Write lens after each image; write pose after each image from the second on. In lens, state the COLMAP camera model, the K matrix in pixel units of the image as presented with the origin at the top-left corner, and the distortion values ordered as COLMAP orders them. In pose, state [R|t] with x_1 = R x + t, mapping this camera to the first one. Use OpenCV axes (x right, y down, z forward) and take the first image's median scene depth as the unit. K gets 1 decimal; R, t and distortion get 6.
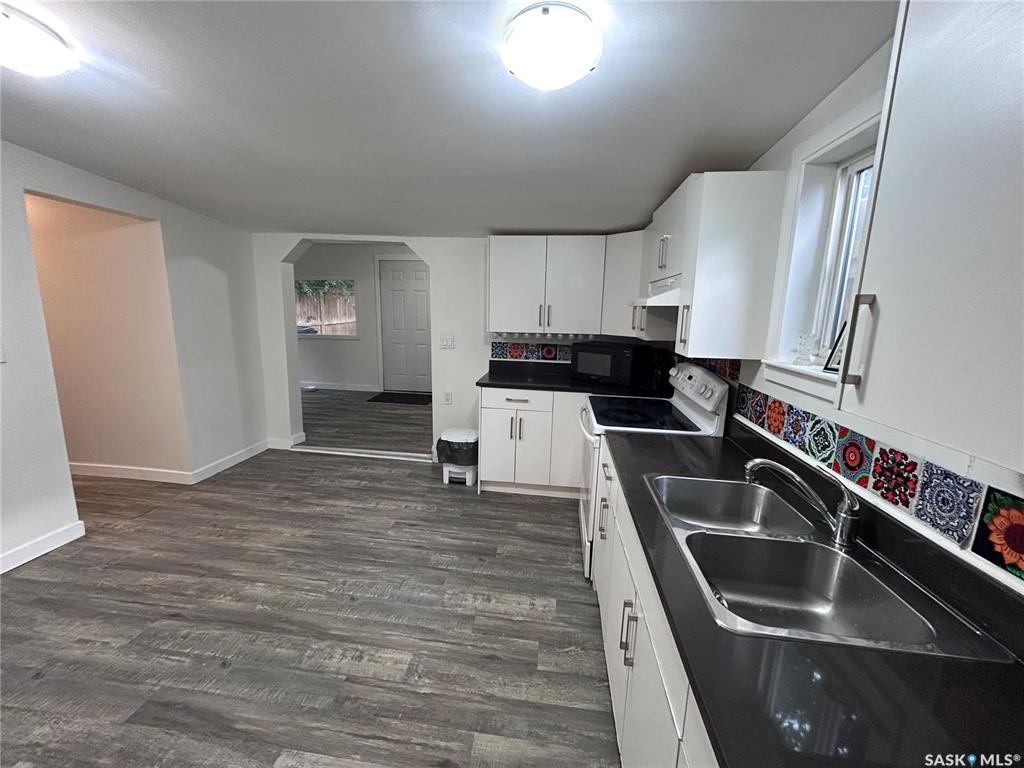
lens RADIAL K [[411.5, 0, 509.3], [0, 411.5, 384.1], [0, 0, 1]] dist [0.001966, 0.000488]
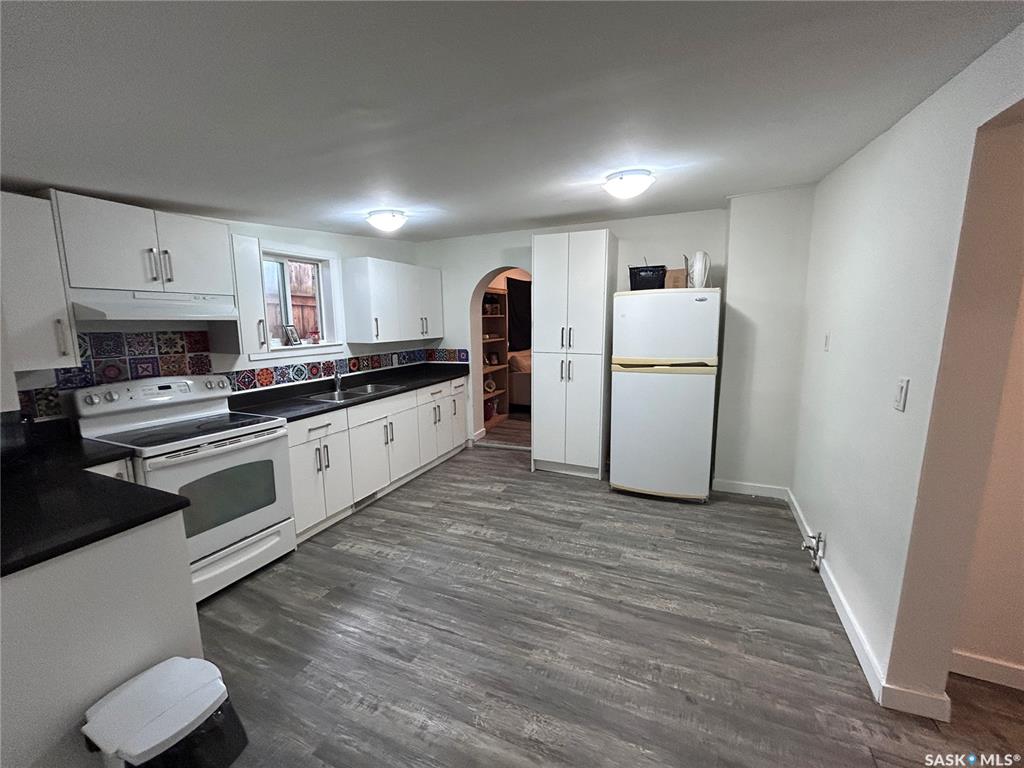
lens RADIAL K [[411.5, 0, 515.6], [0, 411.5, 382.5], [0, 0, 1]] dist [0.001966, 0.000488]
pose [[-0.956063, -0.057594, 0.287448, -0.817925], [0.041984, 0.943506, 0.328684, -0.383389], [-0.290140, 0.326311, -0.899633, 1.920506]]
